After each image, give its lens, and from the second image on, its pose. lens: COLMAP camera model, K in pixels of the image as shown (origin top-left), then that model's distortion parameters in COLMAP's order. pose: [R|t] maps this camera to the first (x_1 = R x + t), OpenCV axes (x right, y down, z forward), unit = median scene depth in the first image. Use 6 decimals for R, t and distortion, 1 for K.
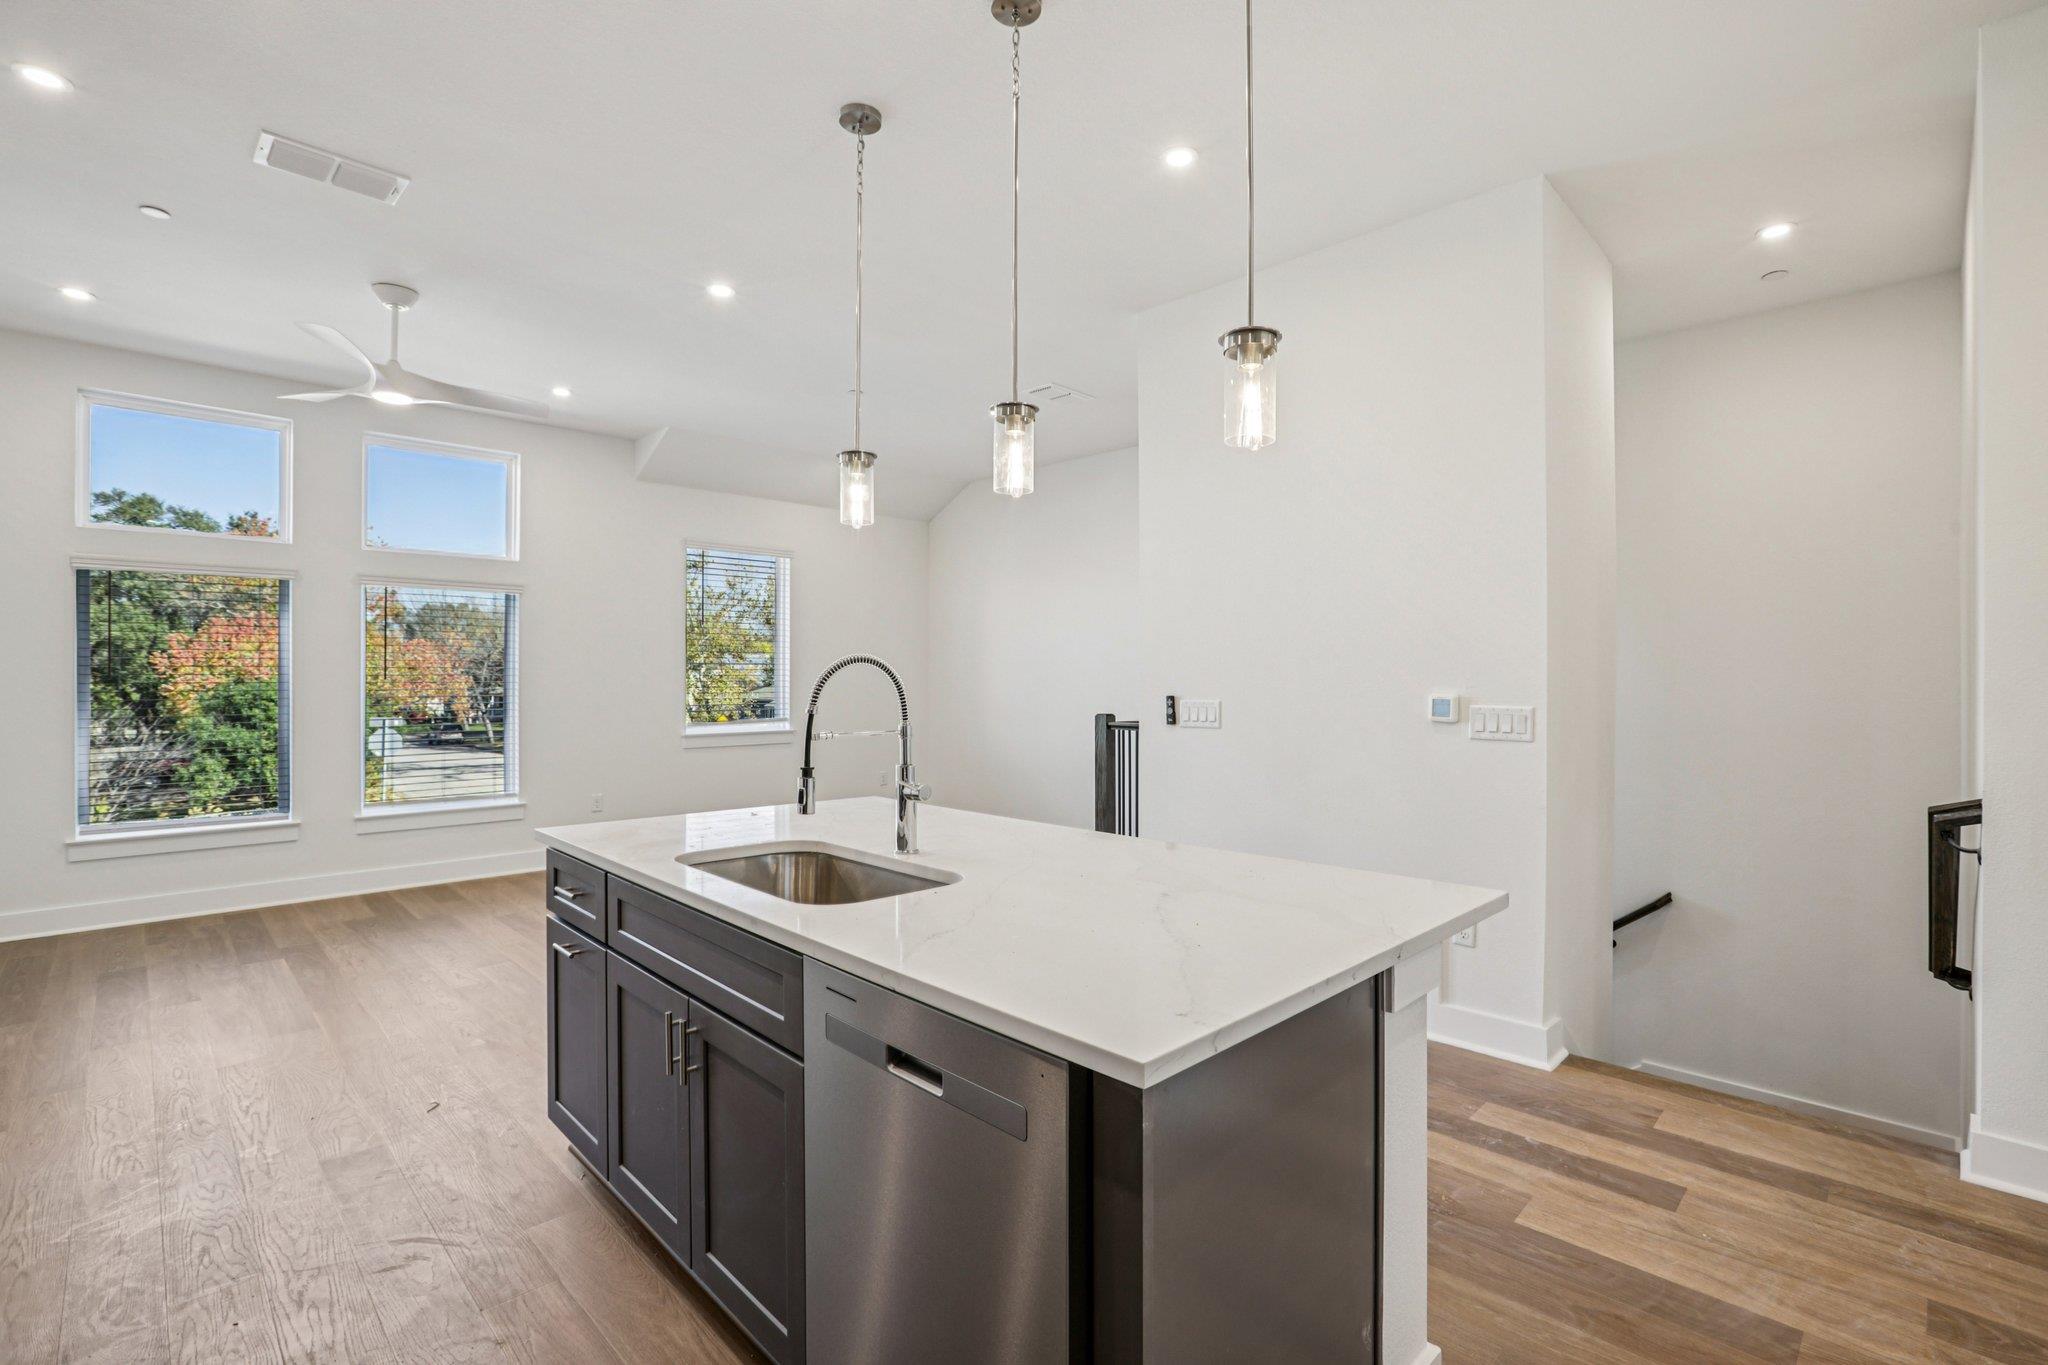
lens RADIAL K [[933.0, 0, 1036.6], [0, 933.0, 681.0], [0, 0, 1]] dist [-0.051302, 0.021277]
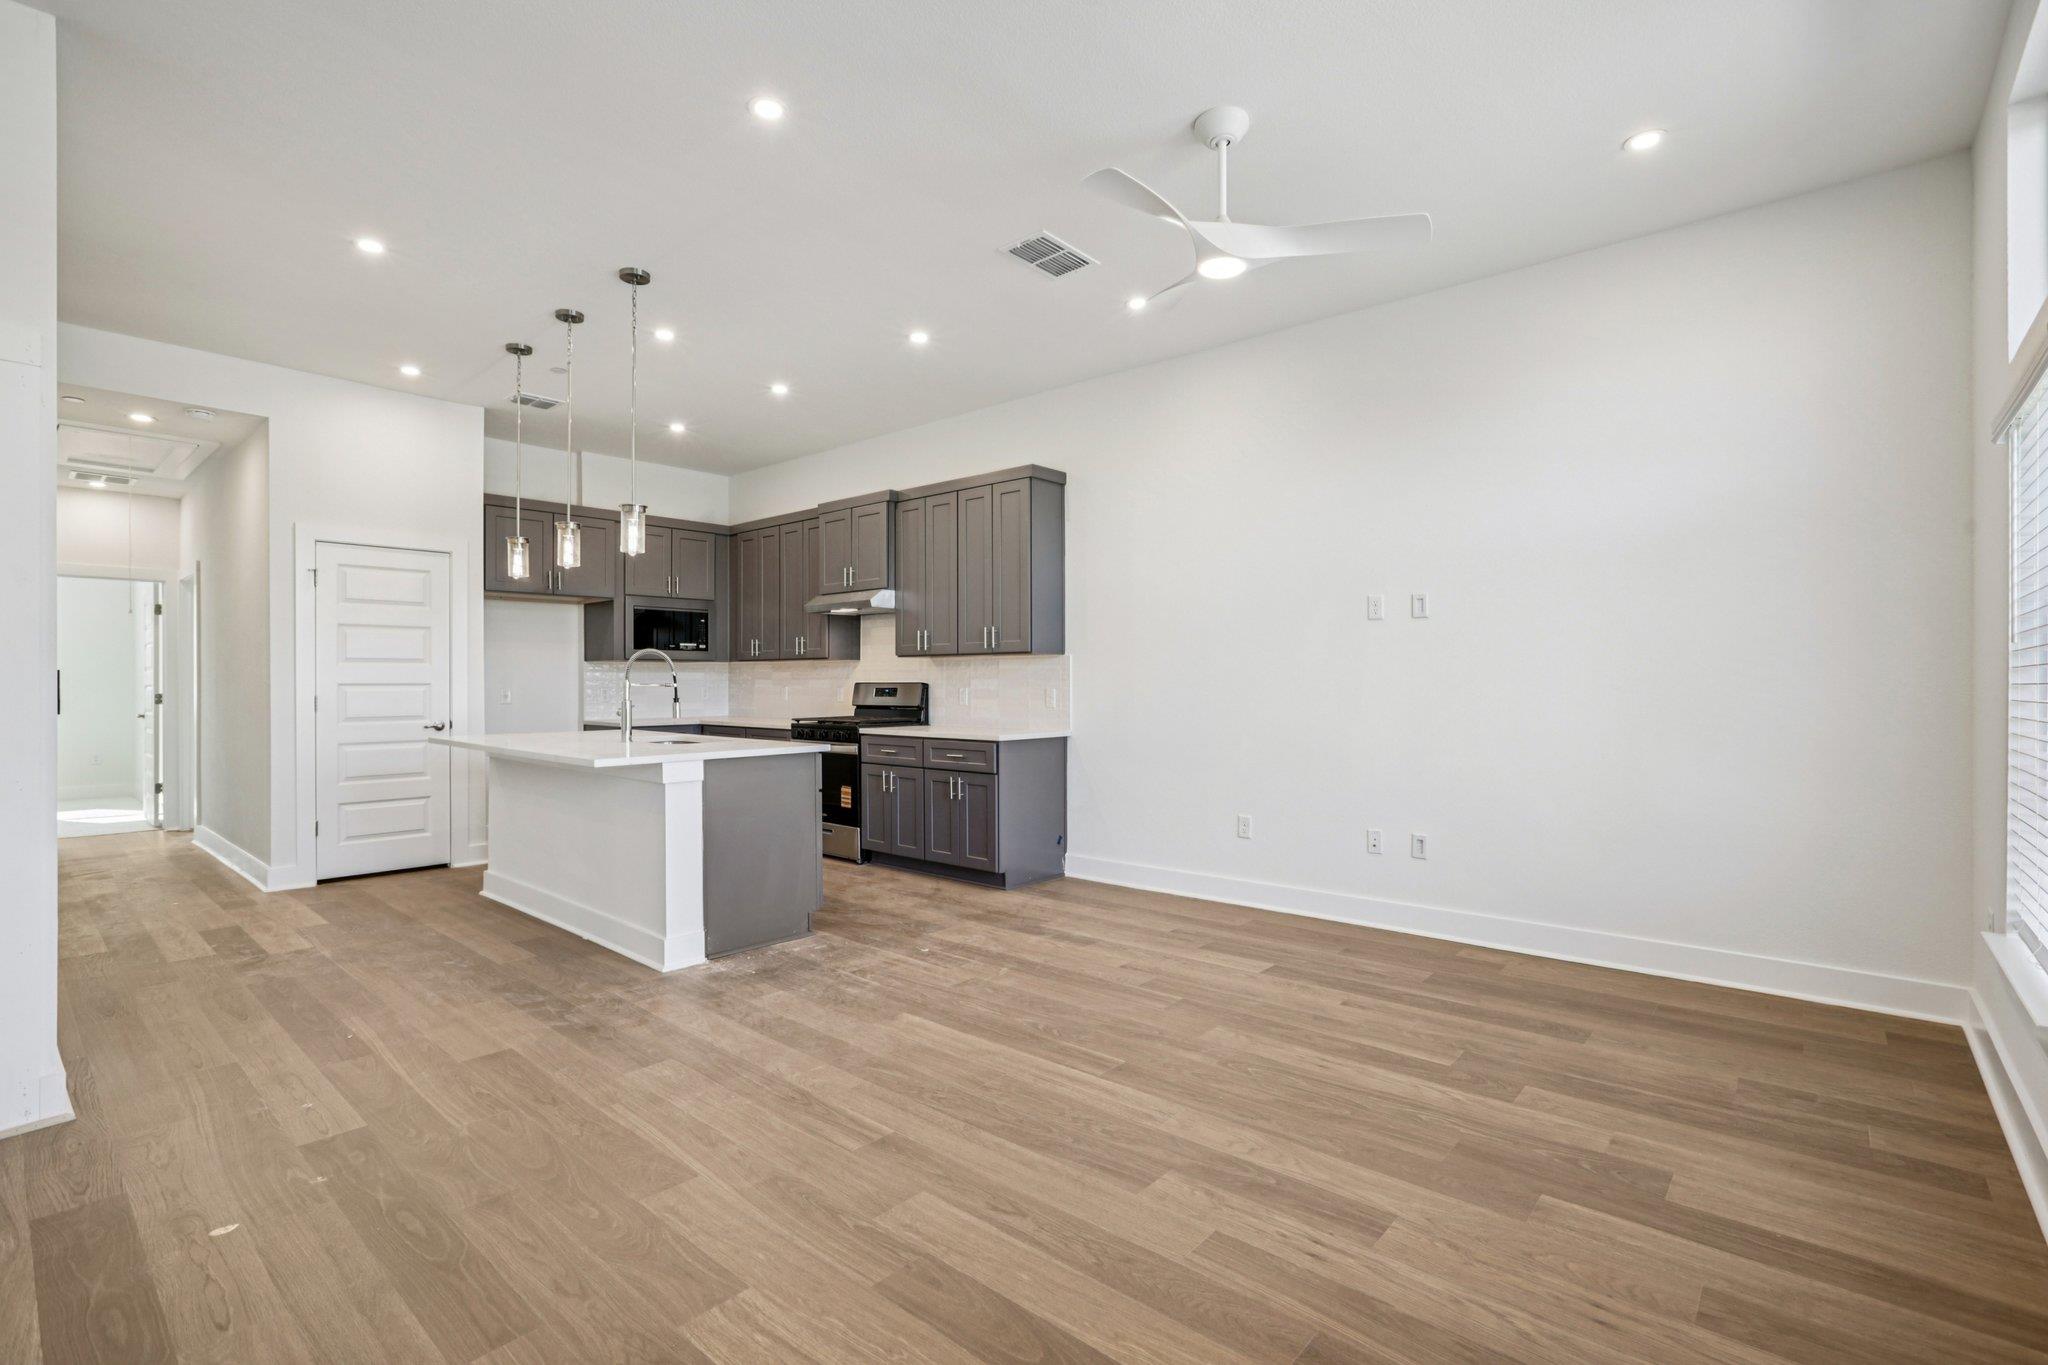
lens RADIAL K [[937.1, 0, 1036.1], [0, 937.1, 686.3], [0, 0, 1]] dist [-0.052599, 0.033950]
pose [[-0.997379, -0.000022, -0.072356, -0.505075], [-0.000534, 0.999975, 0.007045, 0.023371], [0.072354, 0.007065, -0.997354, 1.749464]]
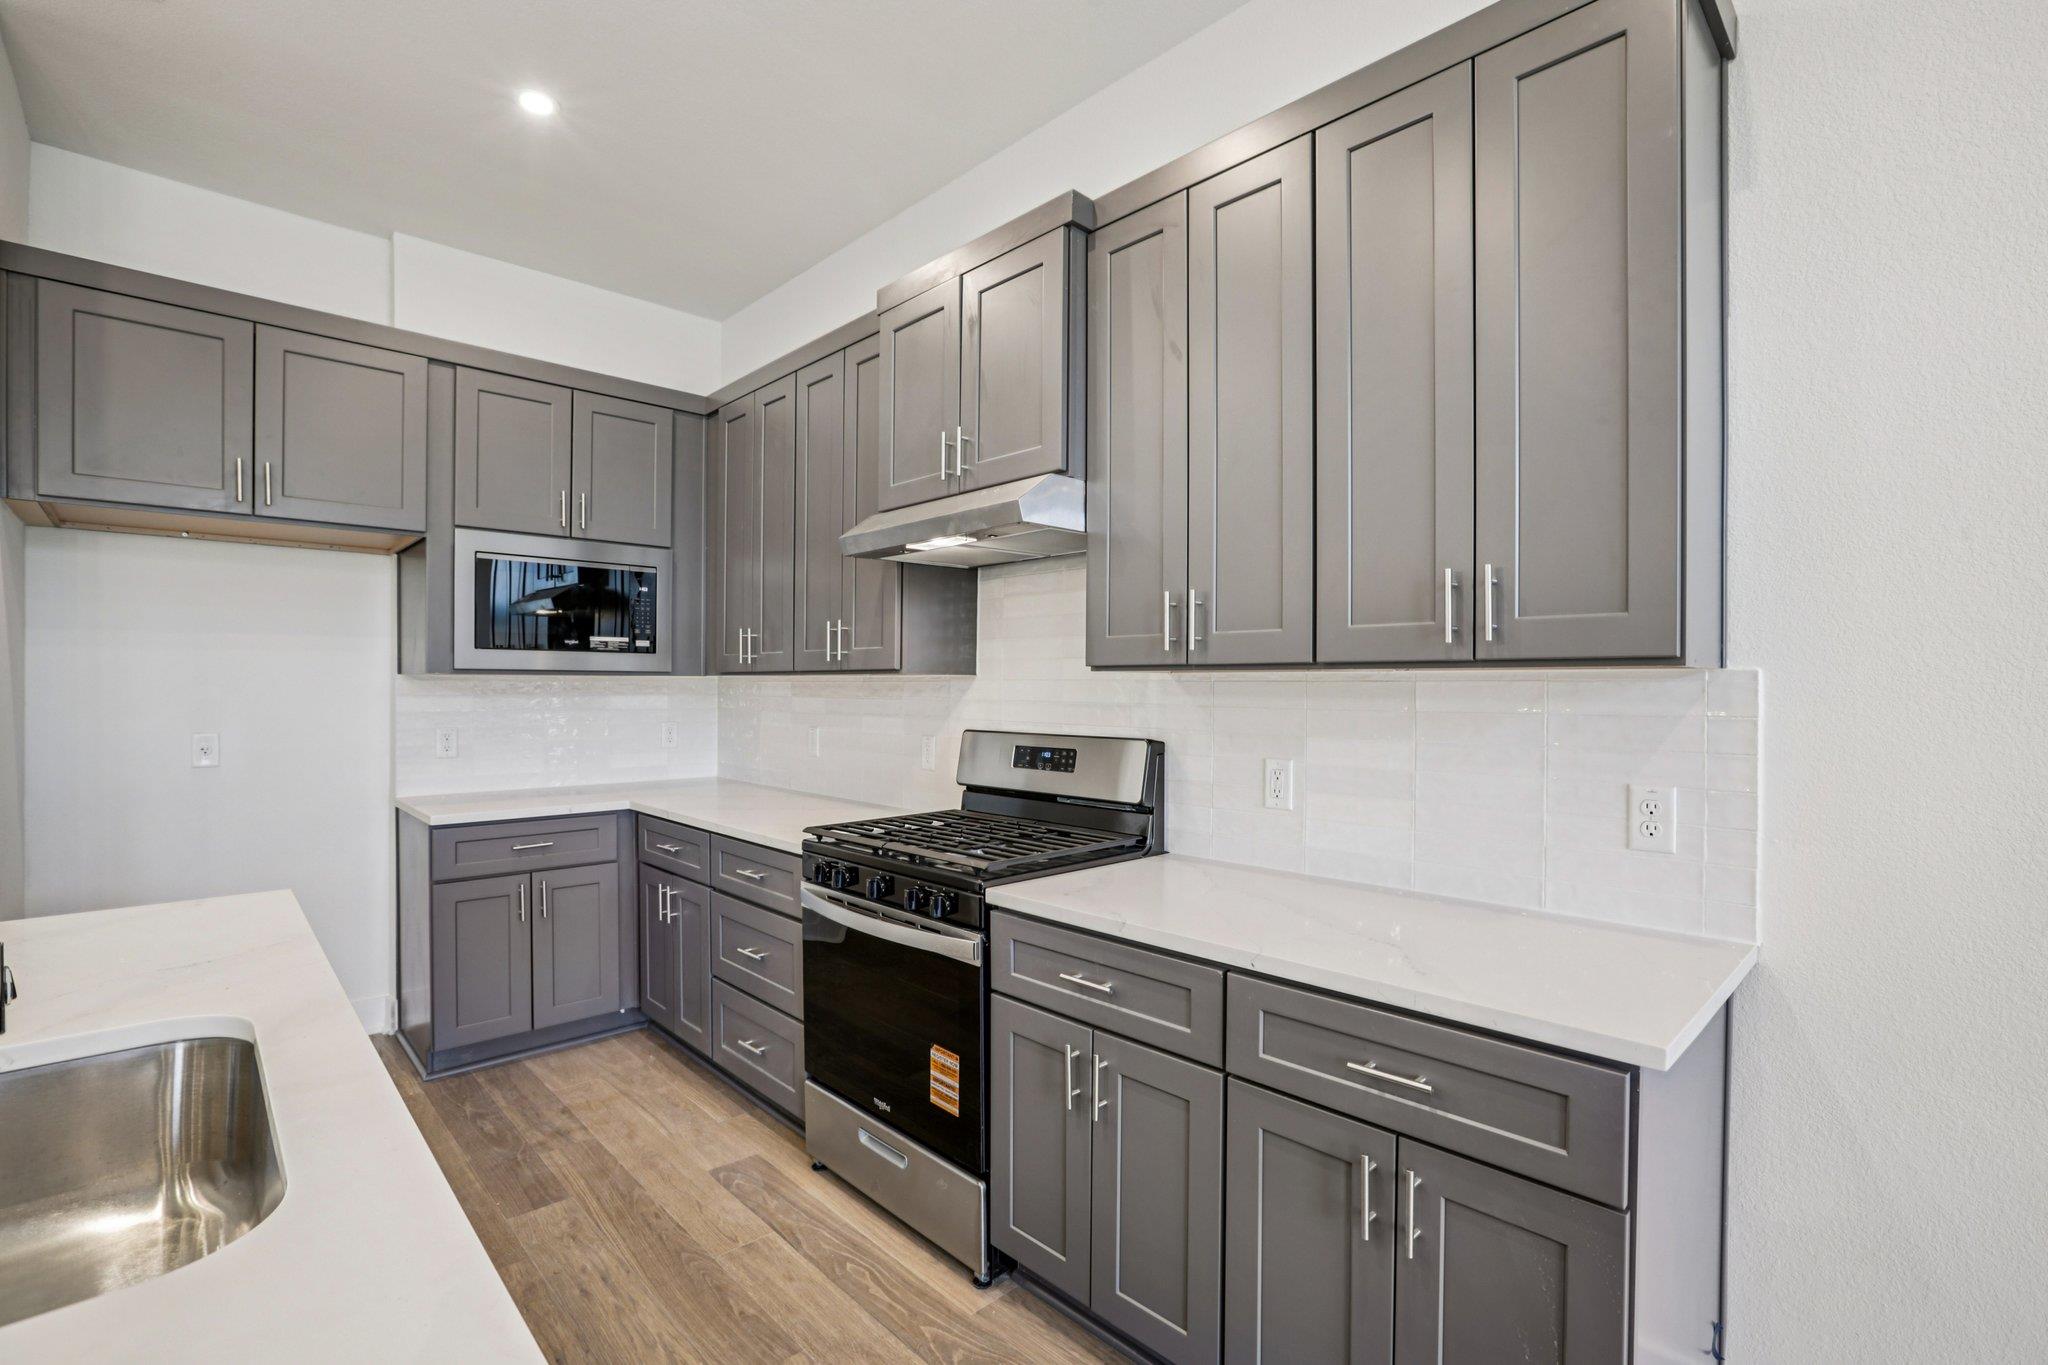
lens RADIAL K [[931.5, 0, 1037.7], [0, 931.5, 691.9], [0, 0, 1]] dist [-0.045612, 0.021152]
pose [[-0.999820, -0.006399, 0.017875, -0.364992], [-0.006257, 0.999949, 0.007958, -0.006070], [-0.017925, 0.007845, -0.999809, 0.709244]]
